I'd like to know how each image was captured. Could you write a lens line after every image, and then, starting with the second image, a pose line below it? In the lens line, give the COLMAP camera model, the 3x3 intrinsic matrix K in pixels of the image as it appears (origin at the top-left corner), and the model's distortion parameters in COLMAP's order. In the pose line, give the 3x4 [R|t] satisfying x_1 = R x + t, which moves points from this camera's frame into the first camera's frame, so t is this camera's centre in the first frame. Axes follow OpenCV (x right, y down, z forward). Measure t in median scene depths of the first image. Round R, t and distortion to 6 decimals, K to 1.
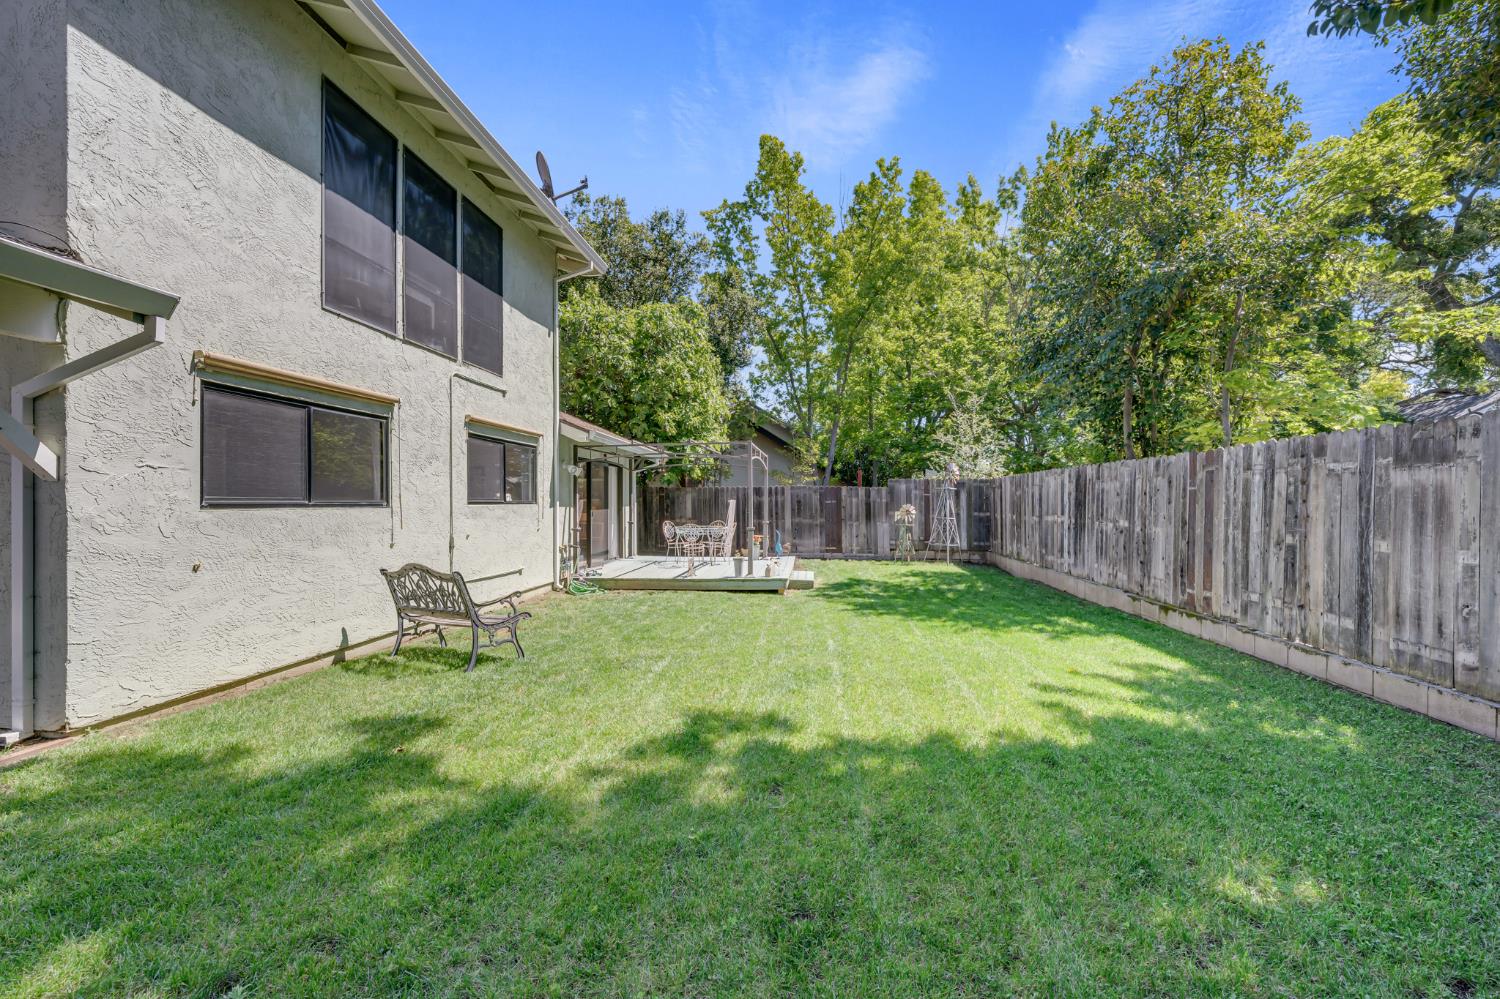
lens RADIAL K [[589.6, 0, 744.7], [0, 589.6, 502.5], [0, 0, 1]] dist [-0.008029, 0.000571]
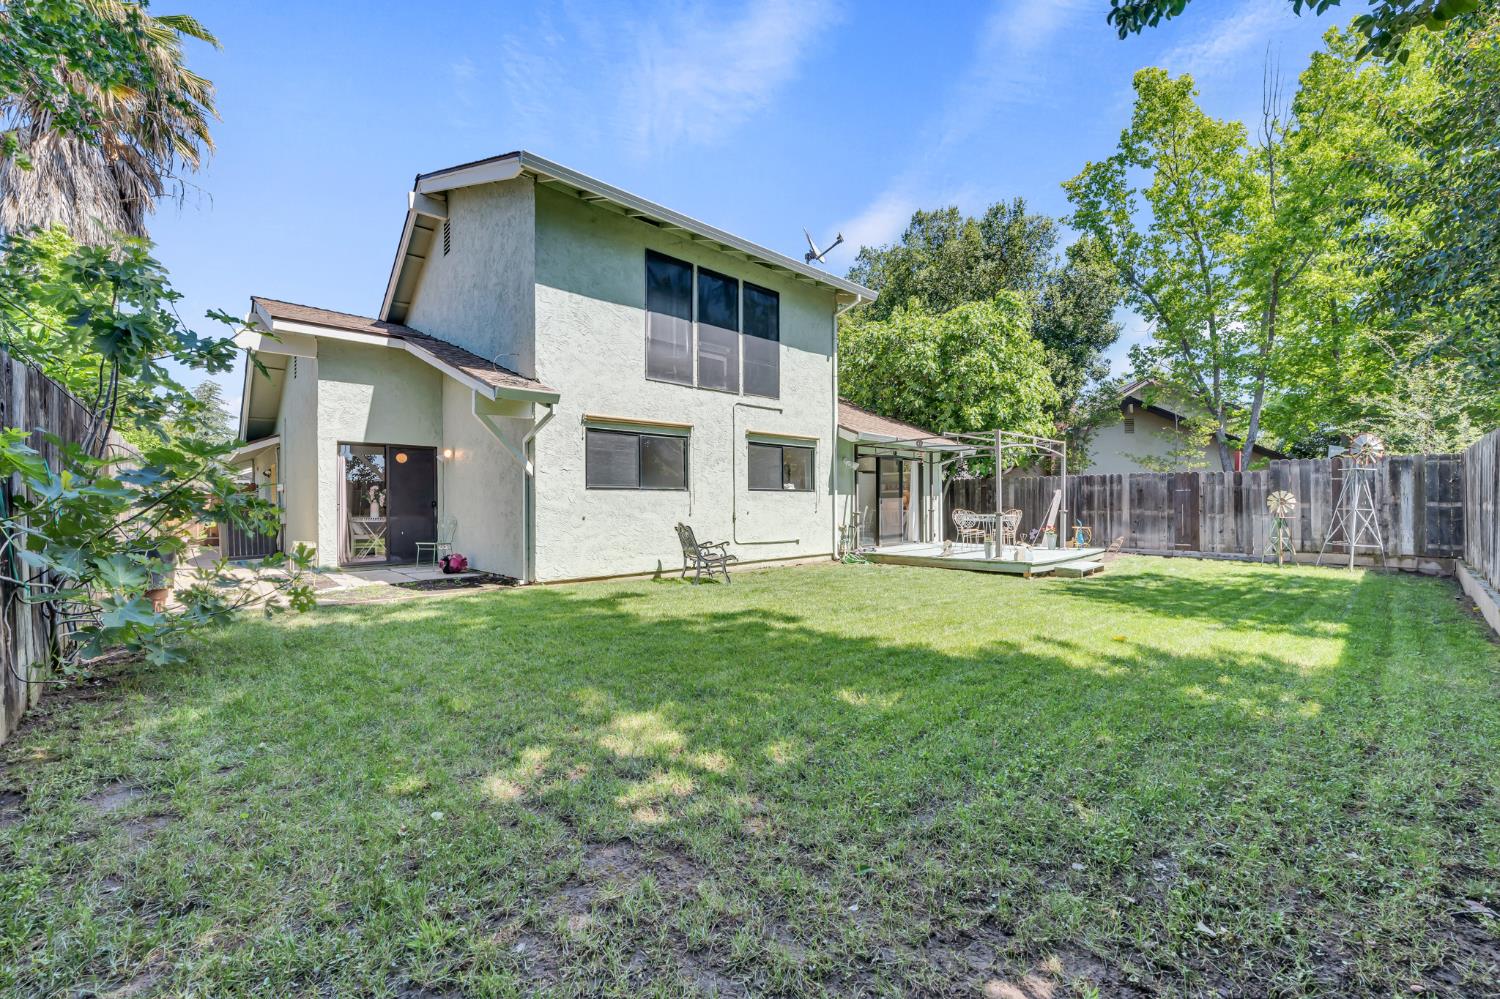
lens RADIAL K [[589.6, 0, 744.7], [0, 589.6, 502.5], [0, 0, 1]] dist [-0.008029, 0.000571]
pose [[0.757571, -0.000820, -0.652752, 0.463034], [0.002104, 0.999997, 0.001185, 0.029533], [0.652749, -0.002271, 0.757570, -0.113383]]
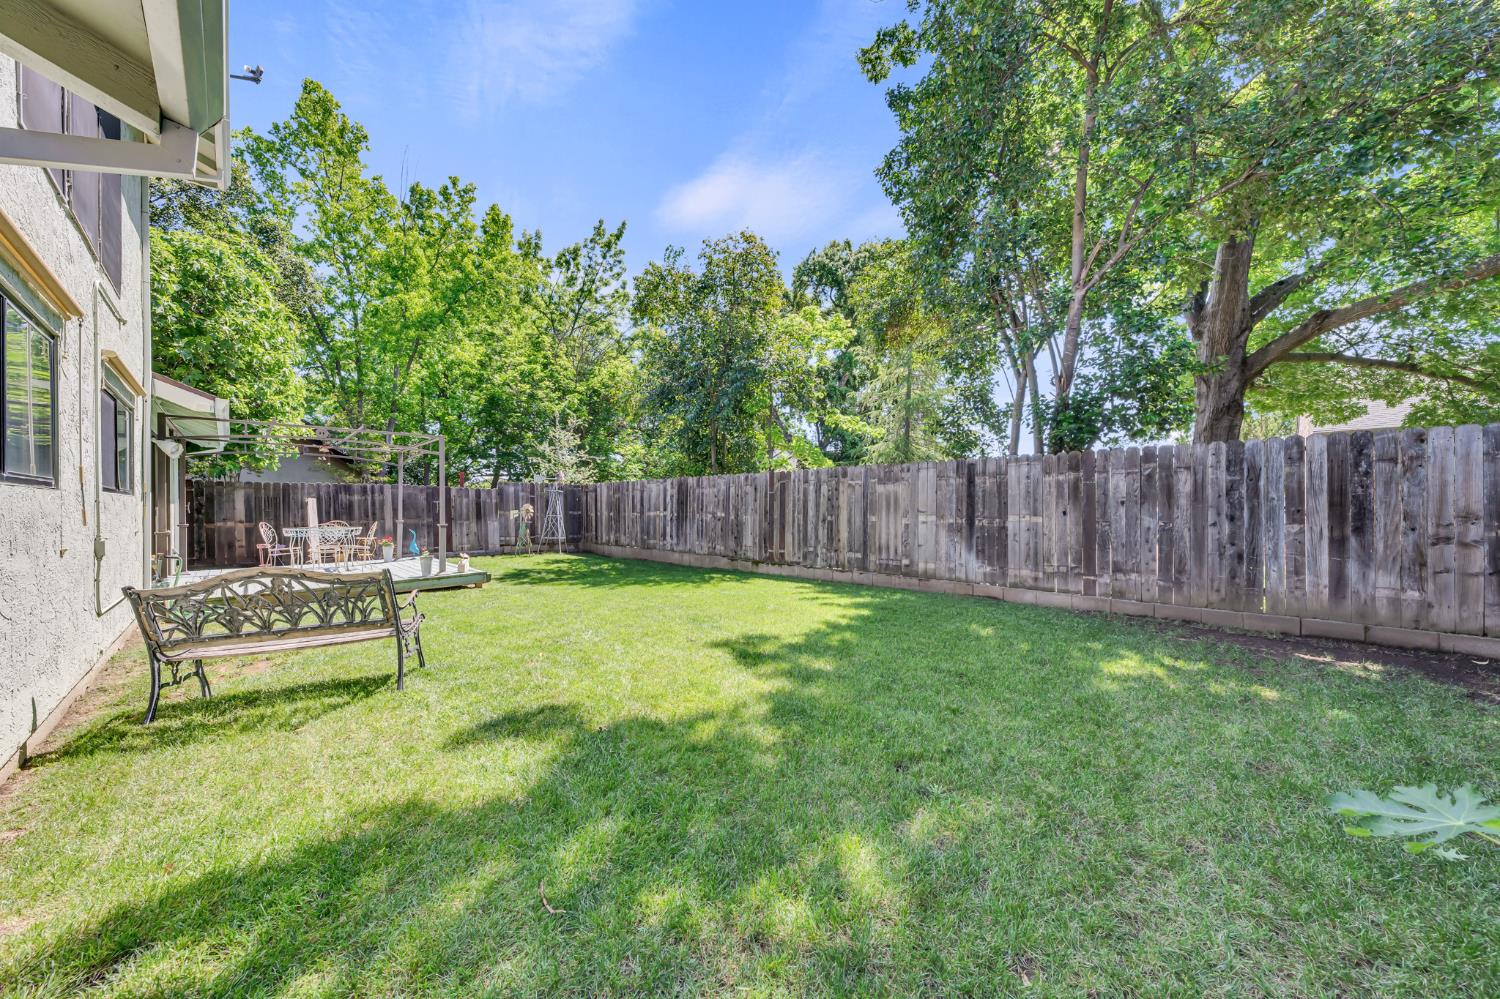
lens RADIAL K [[506.8, 0, 742.7], [0, 506.8, 503.6], [0, 0, 1]] dist [-0.000166, 0.000020]
pose [[0.618680, 0.007415, 0.785608, -0.452877], [-0.000086, 0.999956, -0.009371, 0.021578], [-0.785643, 0.005730, 0.618654, 0.113417]]
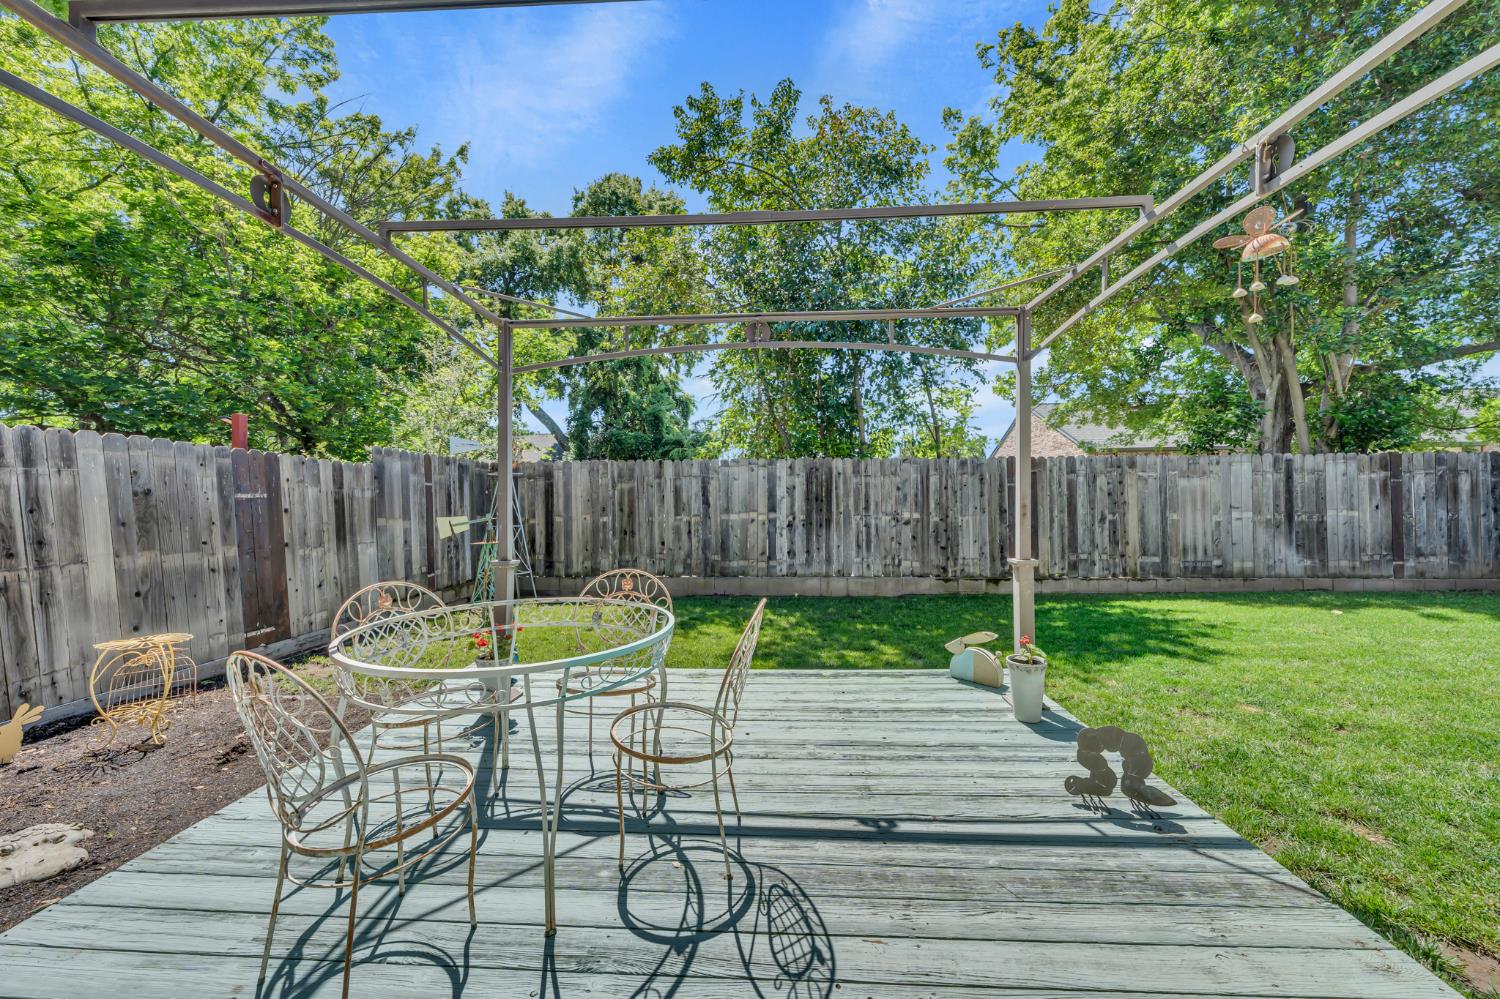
lens RADIAL K [[544.3, 0, 740.0], [0, 544.3, 503.4], [0, 0, 1]] dist [-0.000323, 0.000013]
pose [[-0.067281, 0.000088, 0.997734, -0.390462], [0.008091, 0.999967, 0.000458, 0.011261], [-0.997701, 0.008103, -0.067280, 1.563787]]
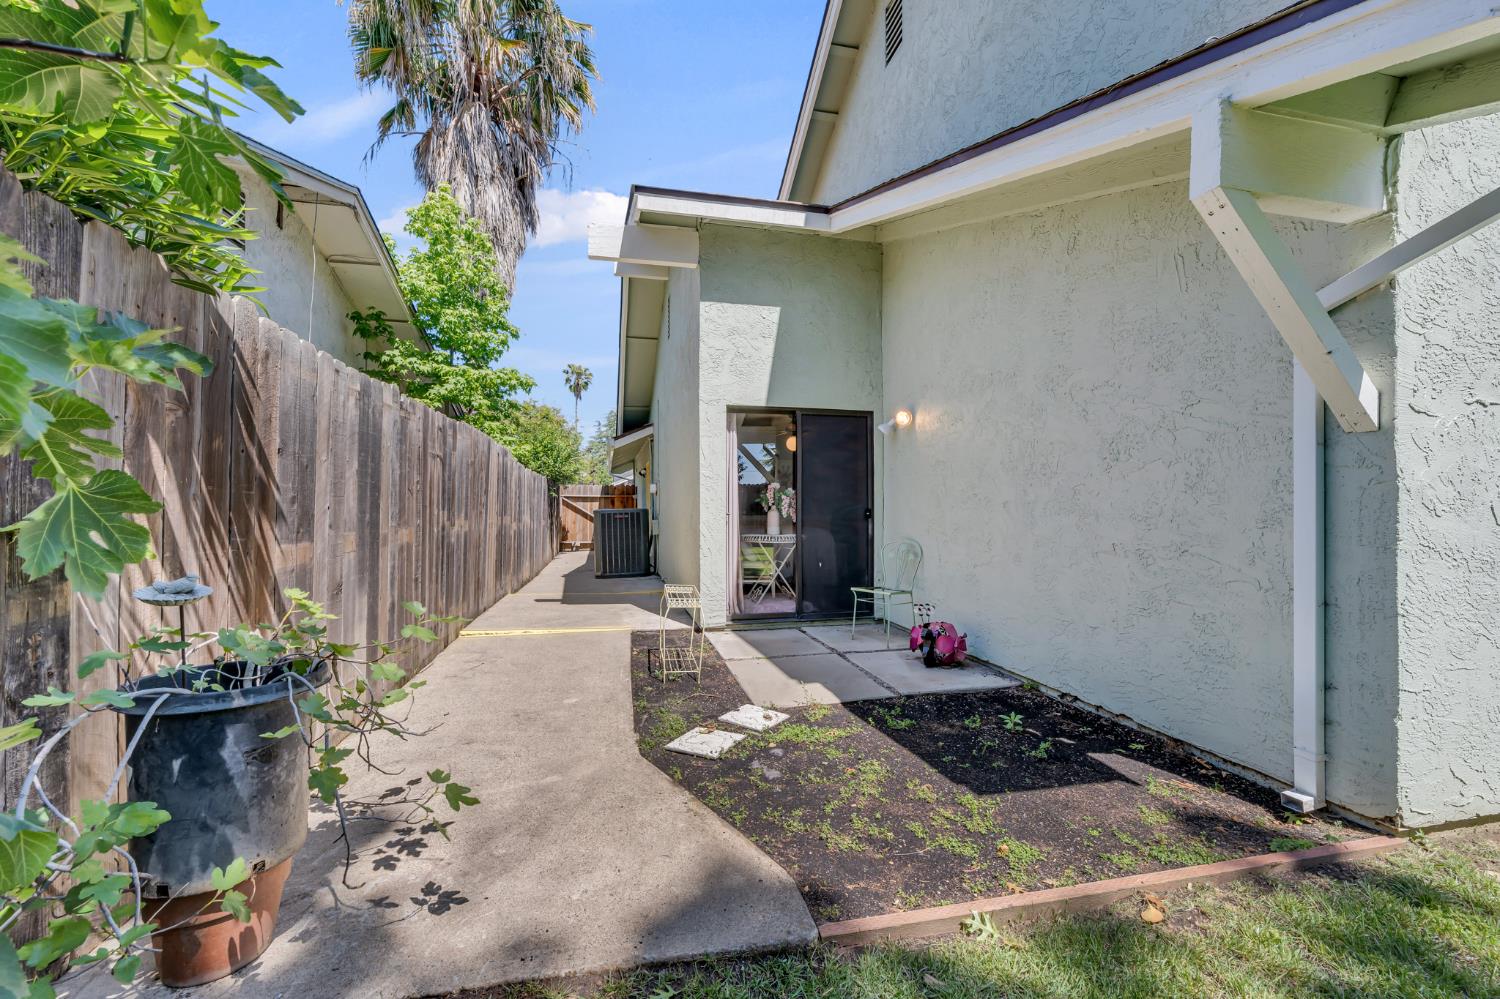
lens RADIAL K [[627.1, 0, 750.0], [0, 627.1, 499.5], [0, 0, 1]] dist [0.000134, 0.000558]
pose [[0.328453, -0.006770, -0.944496, -0.337618], [0.001248, 0.999977, -0.006734, 0.019294], [0.944519, 0.001033, 0.328454, 0.054738]]
